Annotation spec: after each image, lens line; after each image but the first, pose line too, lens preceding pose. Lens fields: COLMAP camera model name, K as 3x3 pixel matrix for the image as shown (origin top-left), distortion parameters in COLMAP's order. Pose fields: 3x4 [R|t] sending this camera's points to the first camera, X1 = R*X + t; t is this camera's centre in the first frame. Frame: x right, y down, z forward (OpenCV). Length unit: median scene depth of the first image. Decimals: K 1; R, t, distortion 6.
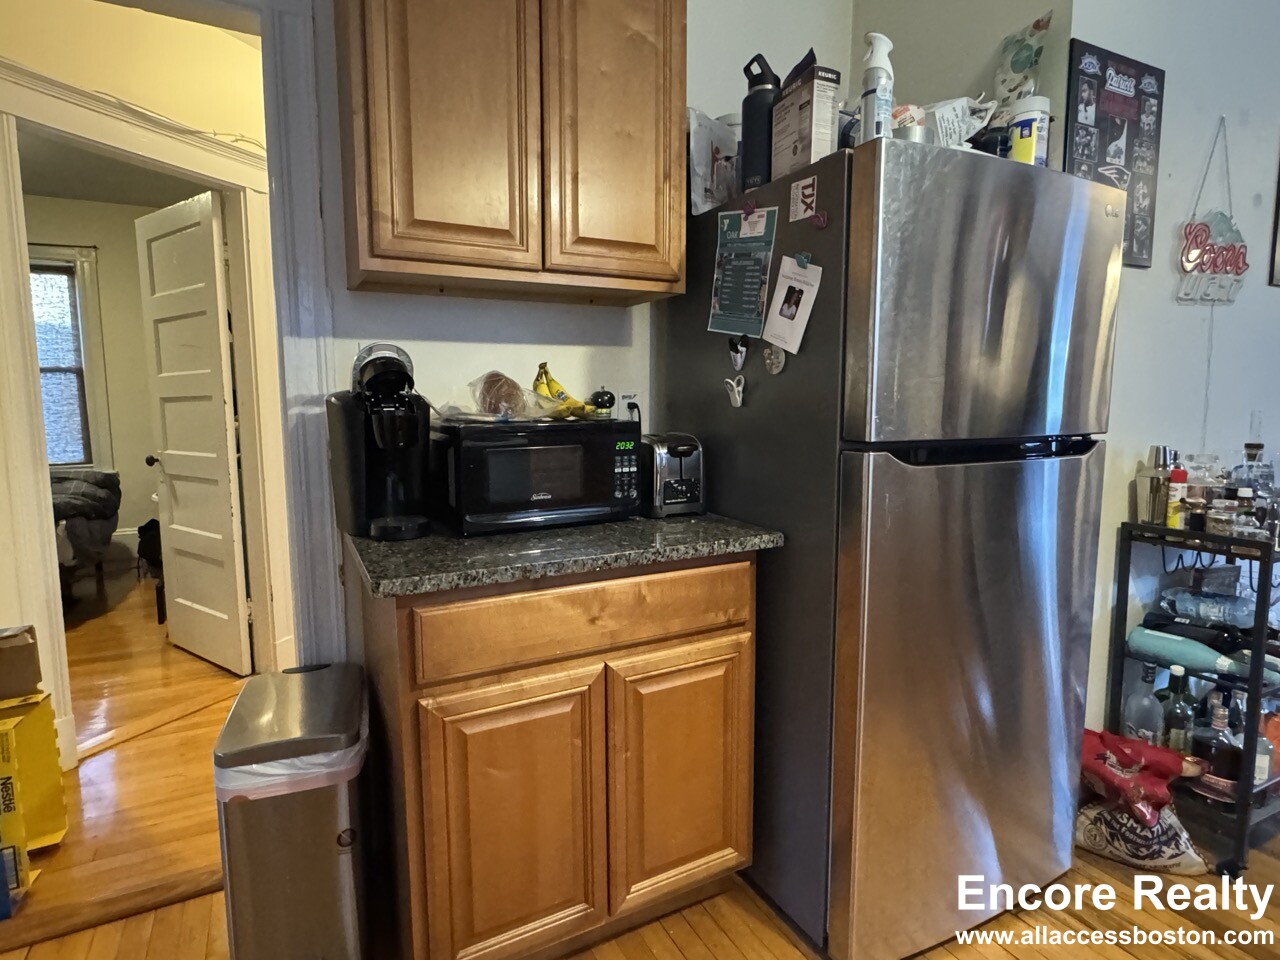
lens RADIAL K [[691.5, 0, 638.3], [0, 691.5, 476.6], [0, 0, 1]] dist [0.002513, 0.001510]
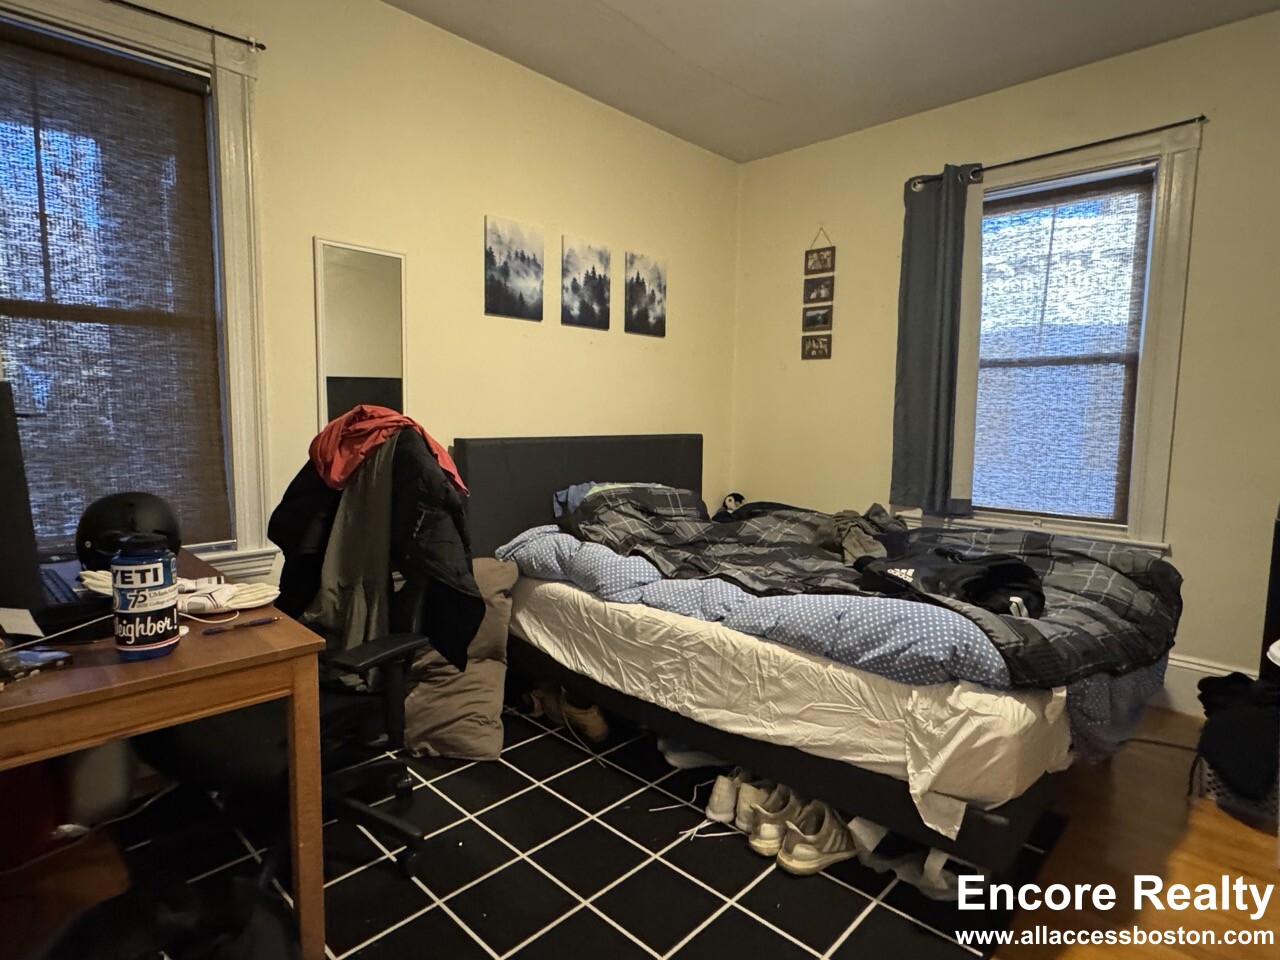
lens RADIAL K [[691.5, 0, 638.5], [0, 691.5, 477.5], [0, 0, 1]] dist [0.002513, 0.001510]
pose [[0.303895, 0.093612, -0.948095, -0.394692], [-0.122456, 0.990744, 0.058571, -0.042087], [0.944803, 0.098301, 0.312545, 0.465244]]
